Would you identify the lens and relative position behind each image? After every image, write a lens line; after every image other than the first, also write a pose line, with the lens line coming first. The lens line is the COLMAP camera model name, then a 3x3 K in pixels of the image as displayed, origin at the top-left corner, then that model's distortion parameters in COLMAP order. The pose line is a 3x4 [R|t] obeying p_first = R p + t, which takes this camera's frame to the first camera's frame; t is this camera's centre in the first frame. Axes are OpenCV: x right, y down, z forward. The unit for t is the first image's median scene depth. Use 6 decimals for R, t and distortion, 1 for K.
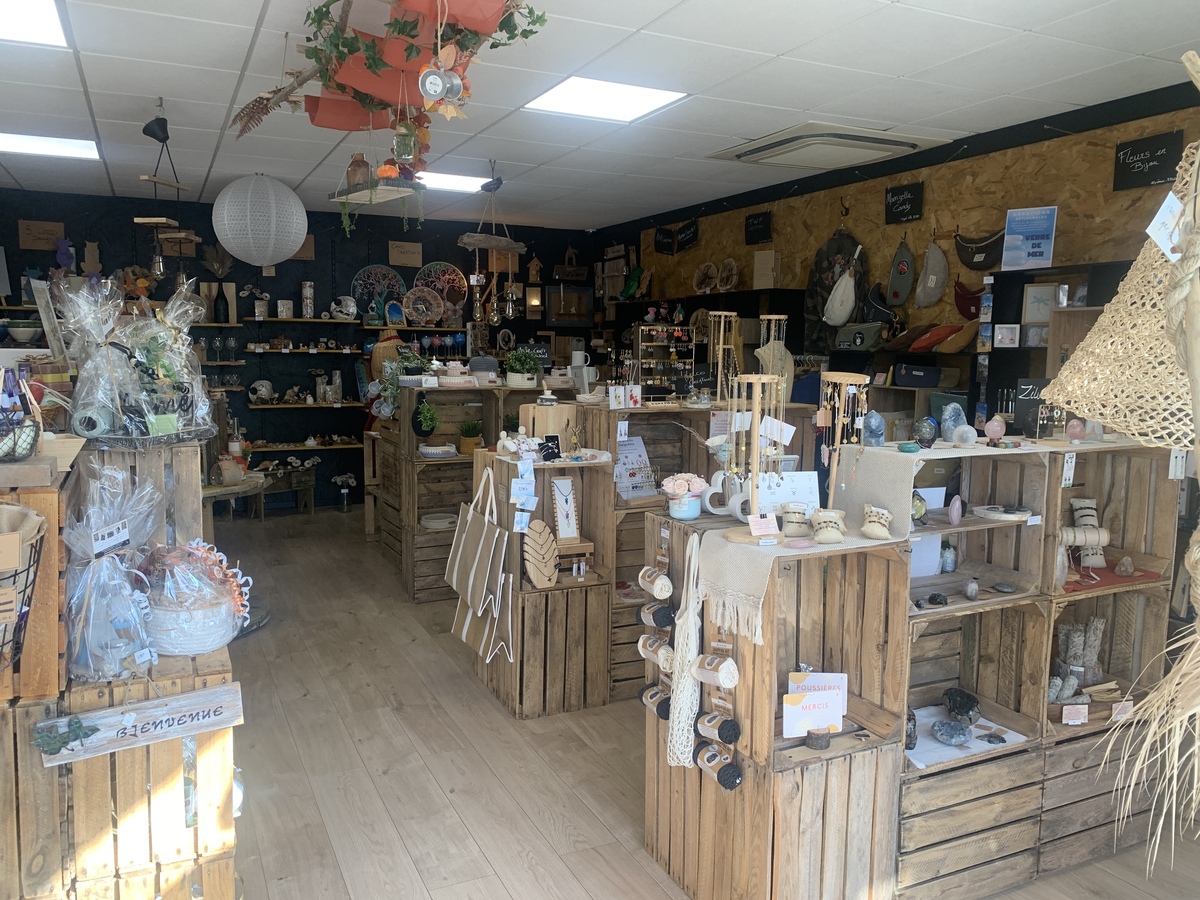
lens RADIAL K [[919.5, 0, 595.6], [0, 919.5, 445.0], [0, 0, 1]] dist [0.006844, -0.011268]
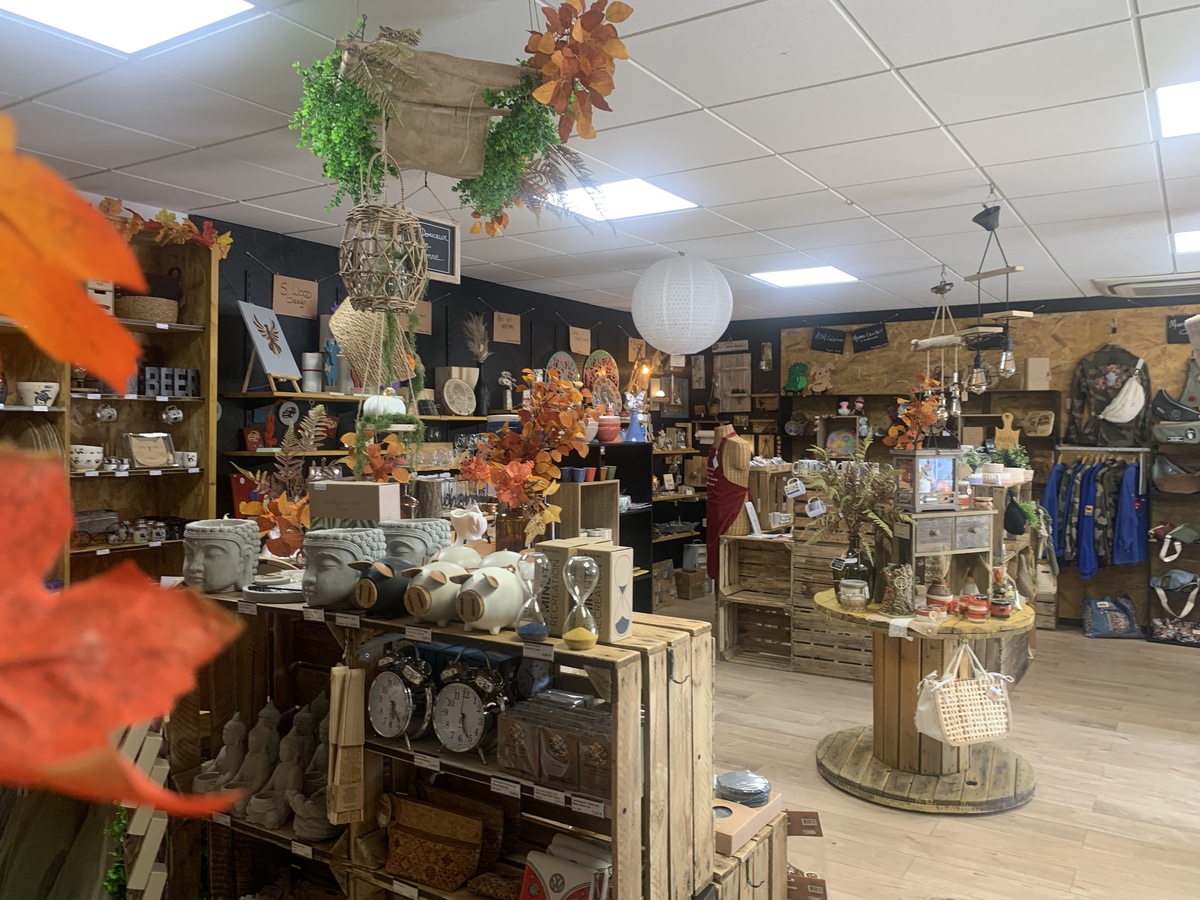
lens RADIAL K [[919.5, 0, 601.4], [0, 919.5, 452.4], [0, 0, 1]] dist [0.006844, -0.011268]
pose [[0.842692, -0.020519, 0.538005, -0.948148], [0.064369, 0.995946, -0.062837, -0.056490], [-0.534535, 0.087583, 0.840596, 0.336907]]
